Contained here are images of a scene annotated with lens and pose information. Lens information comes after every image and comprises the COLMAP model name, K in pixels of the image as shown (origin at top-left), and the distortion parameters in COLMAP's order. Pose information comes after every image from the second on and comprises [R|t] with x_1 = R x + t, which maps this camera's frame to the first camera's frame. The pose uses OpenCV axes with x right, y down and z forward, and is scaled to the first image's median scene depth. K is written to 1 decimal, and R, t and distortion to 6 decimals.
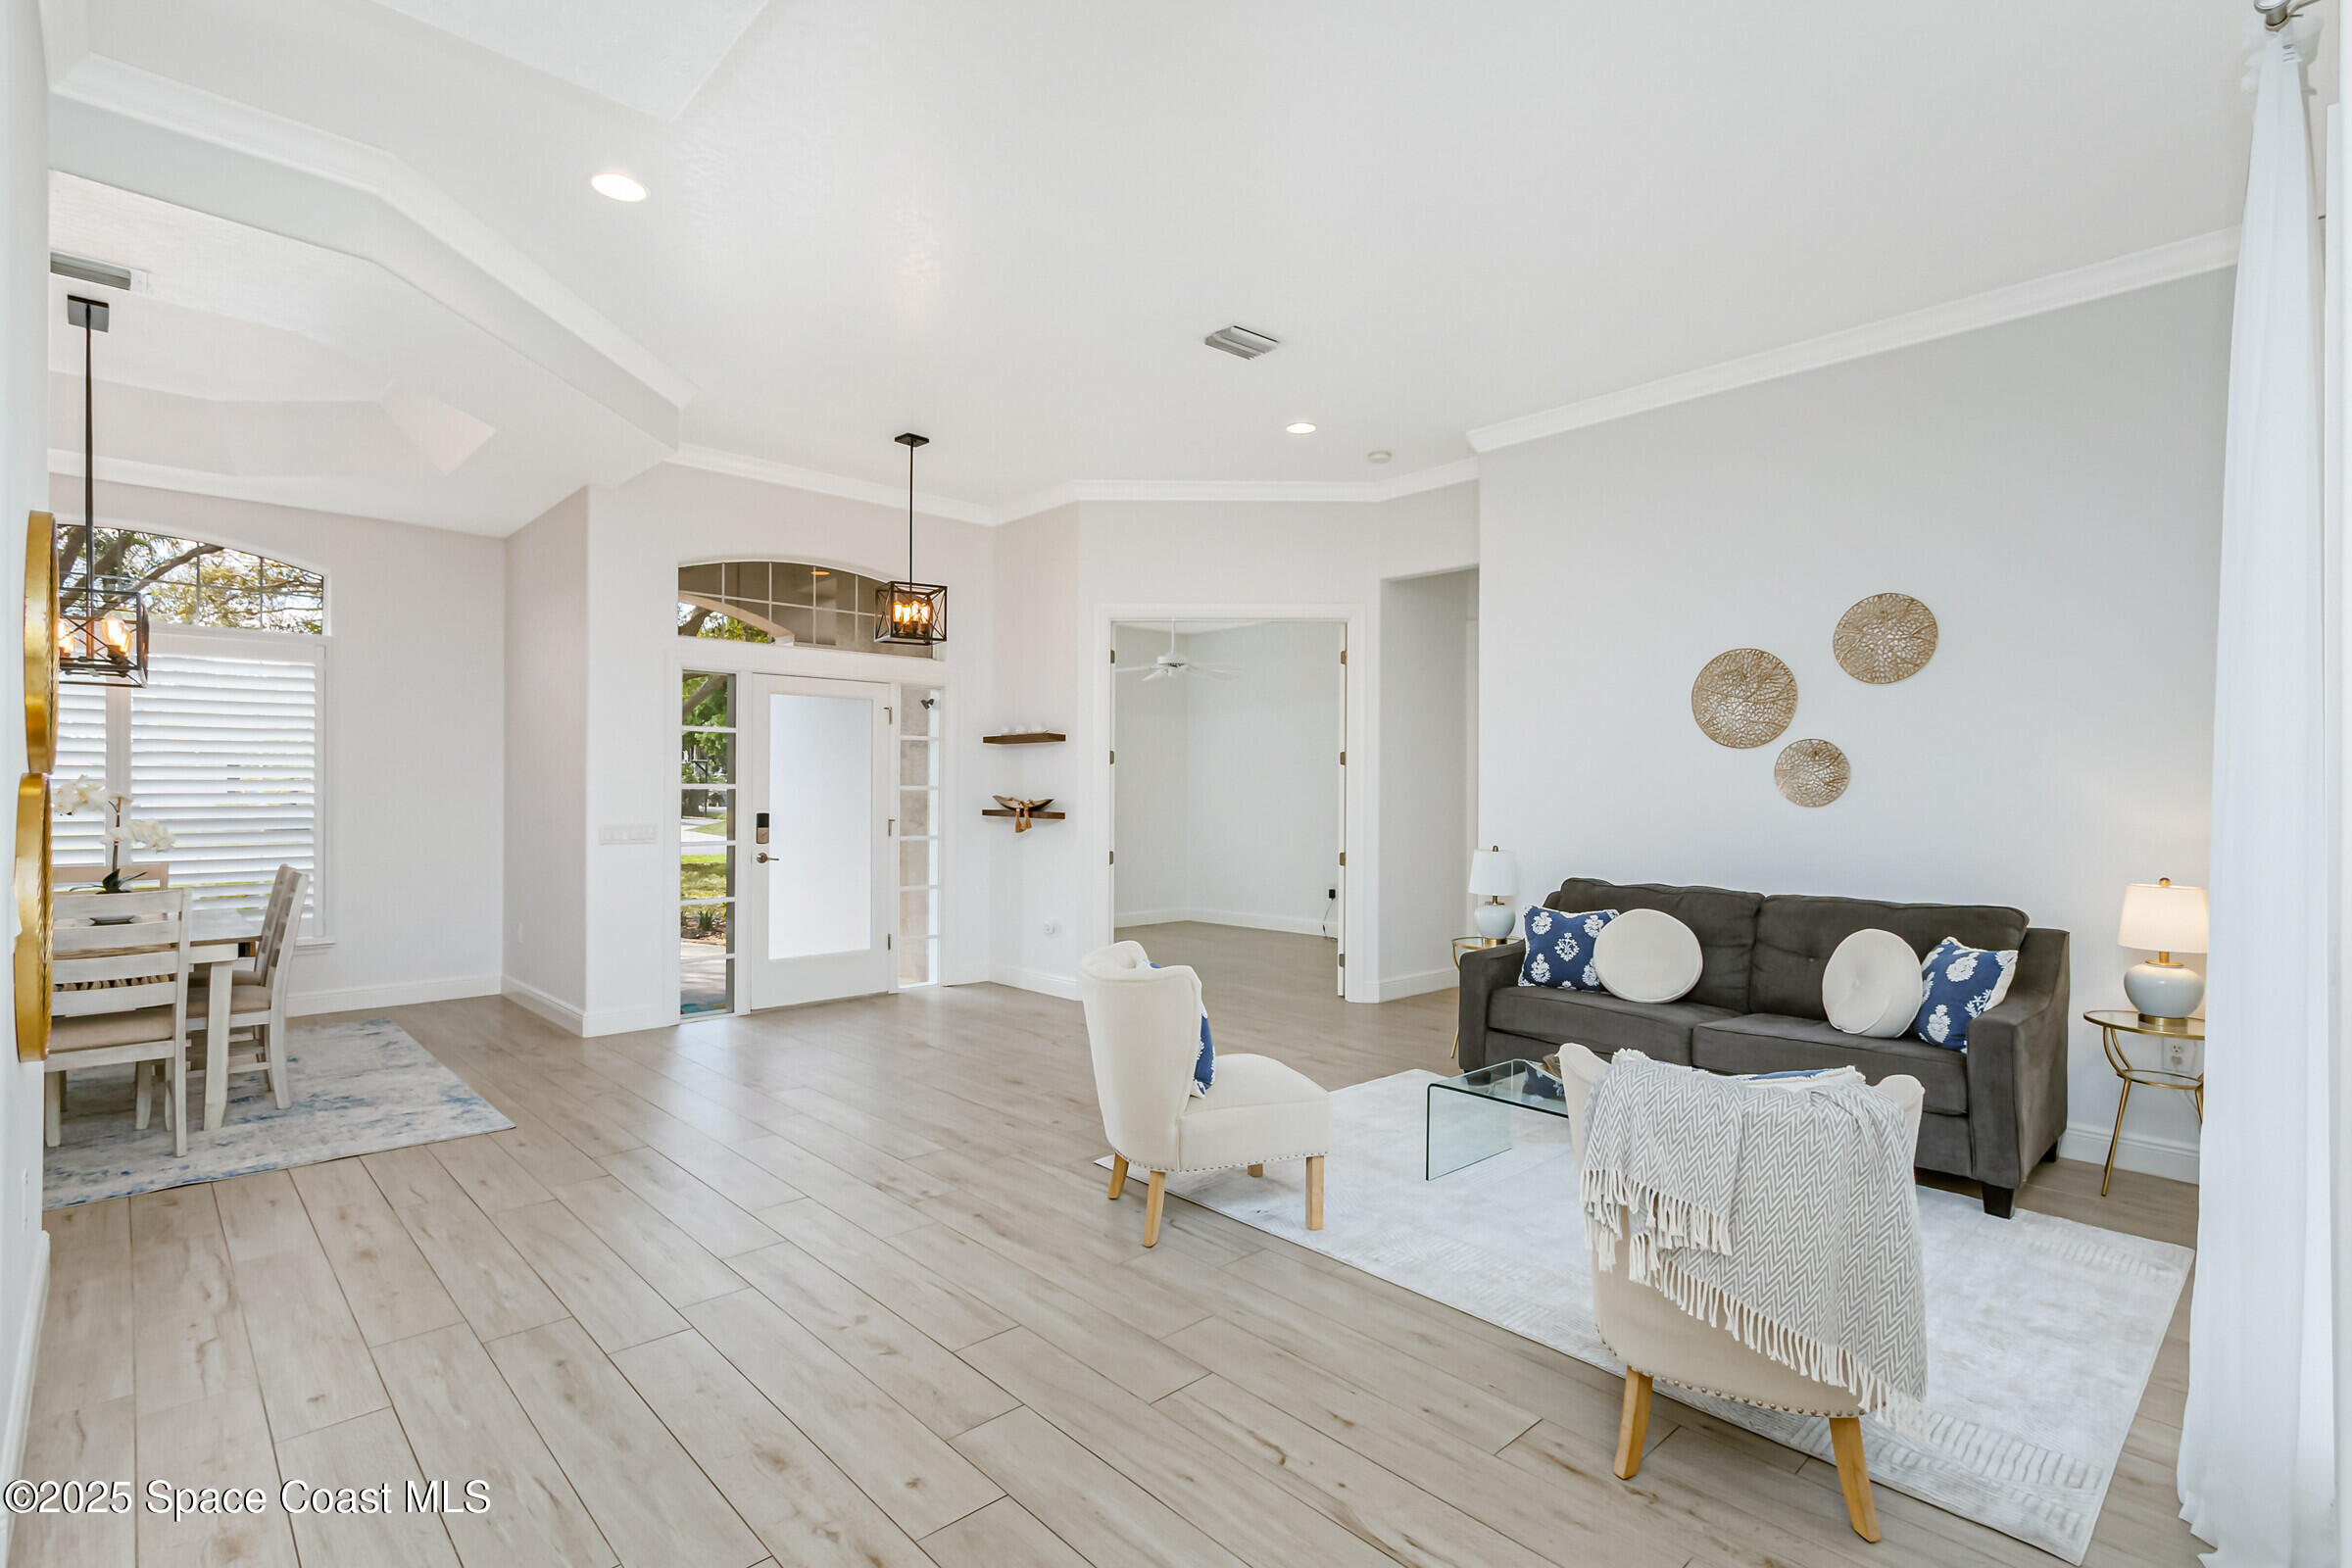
lens RADIAL K [[1102.4, 0, 1185.6], [0, 1102.4, 789.1], [0, 0, 1]] dist [0.001707, -0.000190]
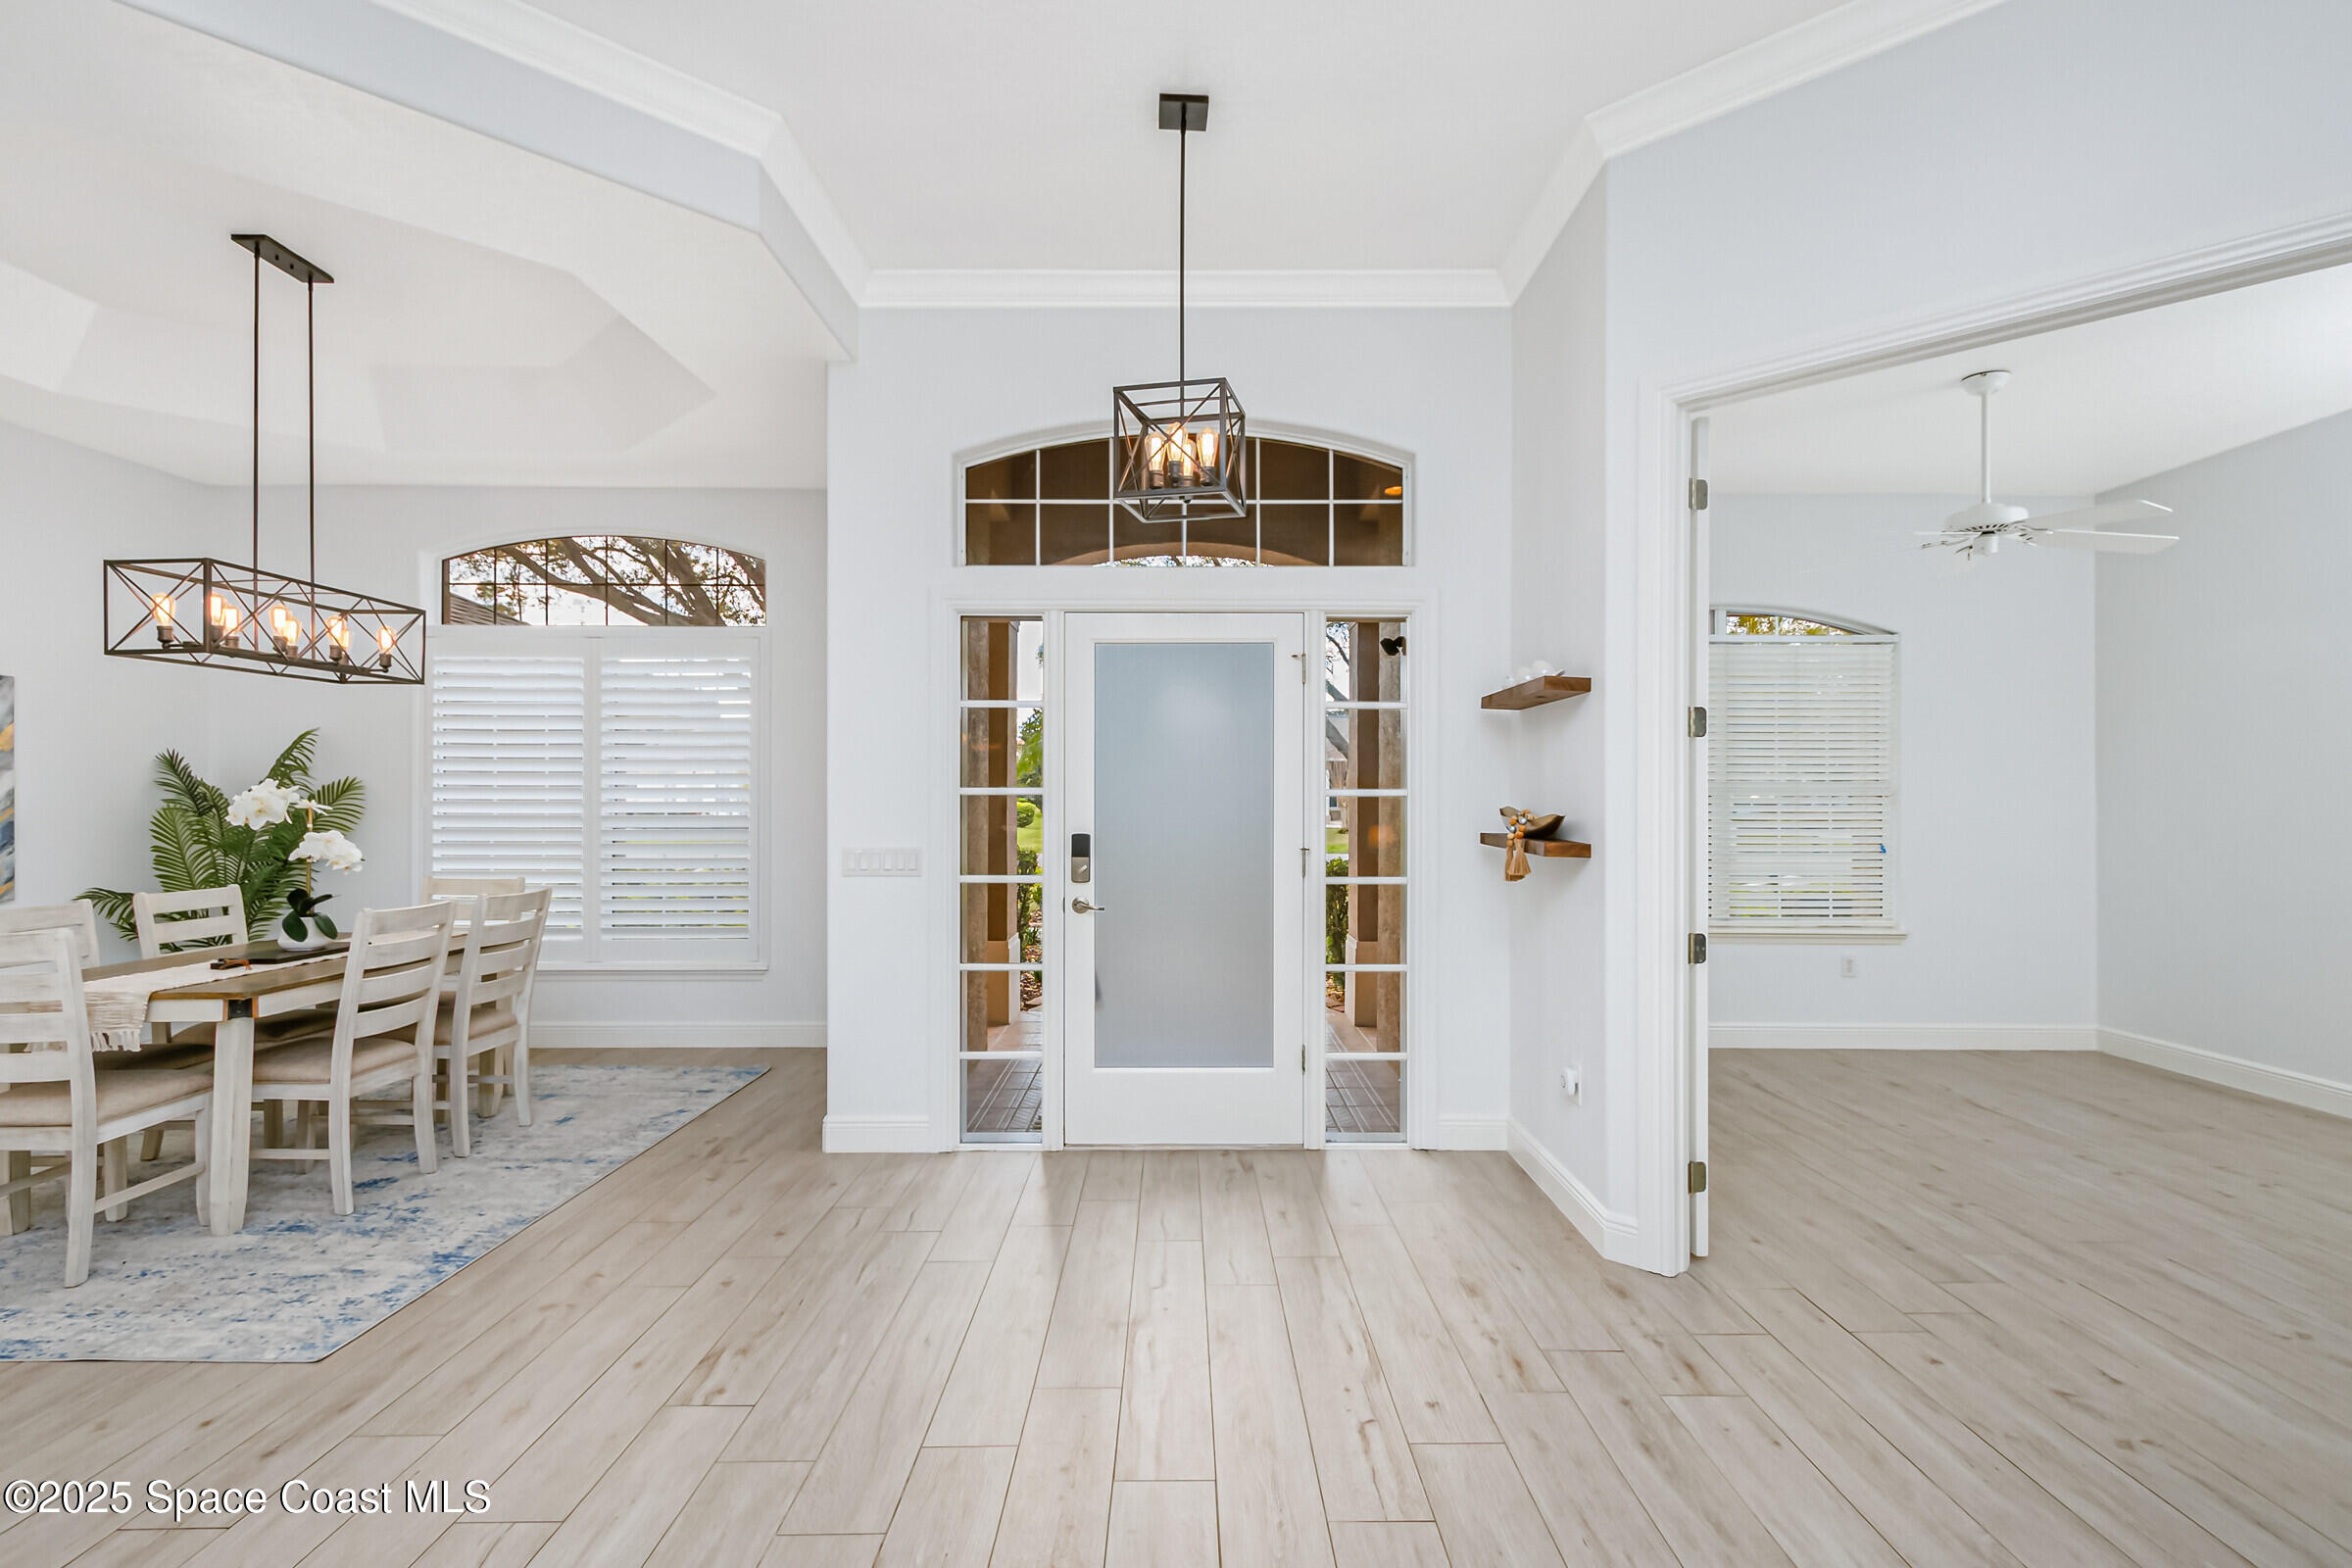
lens RADIAL K [[1102.4, 0, 1185.6], [0, 1102.4, 789.1], [0, 0, 1]] dist [0.001707, -0.000190]
pose [[0.718316, -0.008093, -0.695670, 0.091265], [0.002971, 0.999959, -0.008565, 0.001642], [0.695710, 0.004085, 0.718311, 0.546836]]
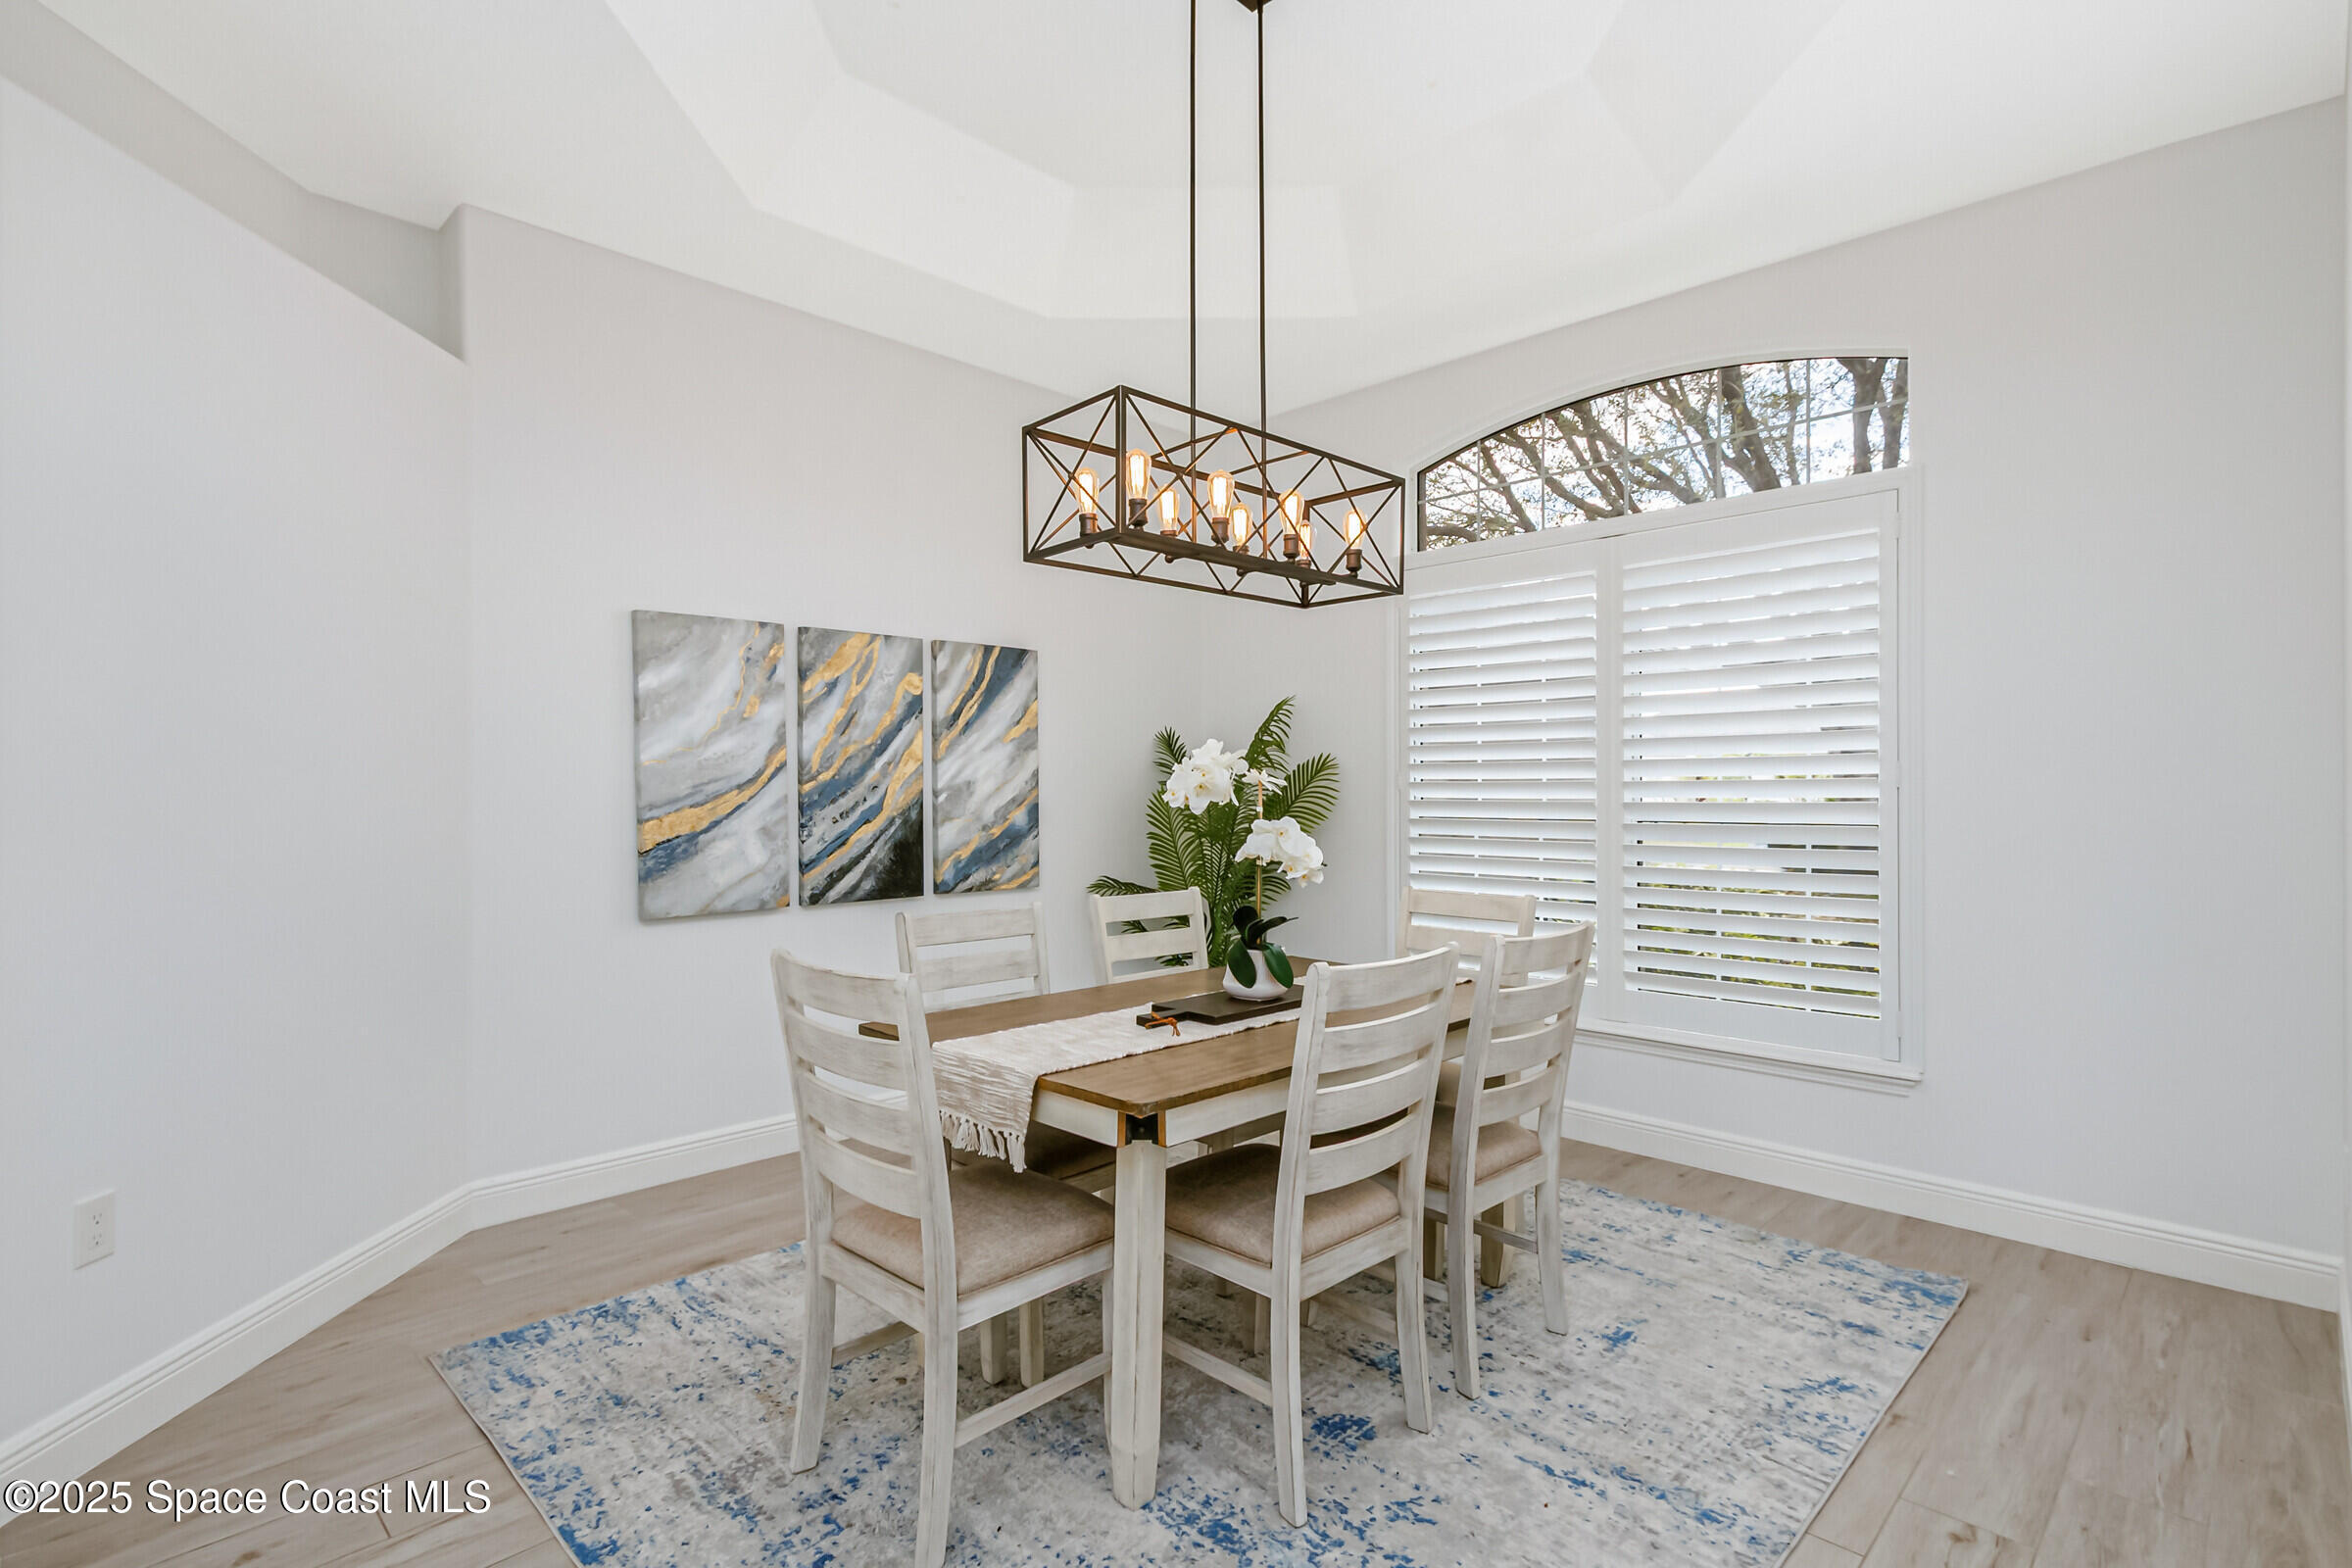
lens RADIAL K [[1102.4, 0, 1185.6], [0, 1102.4, 789.1], [0, 0, 1]] dist [0.001707, -0.000190]
pose [[0.012518, -0.006836, -0.999898, -0.241689], [0.002506, 0.999974, -0.006805, 0.009527], [0.999919, -0.002421, 0.012535, 0.608766]]
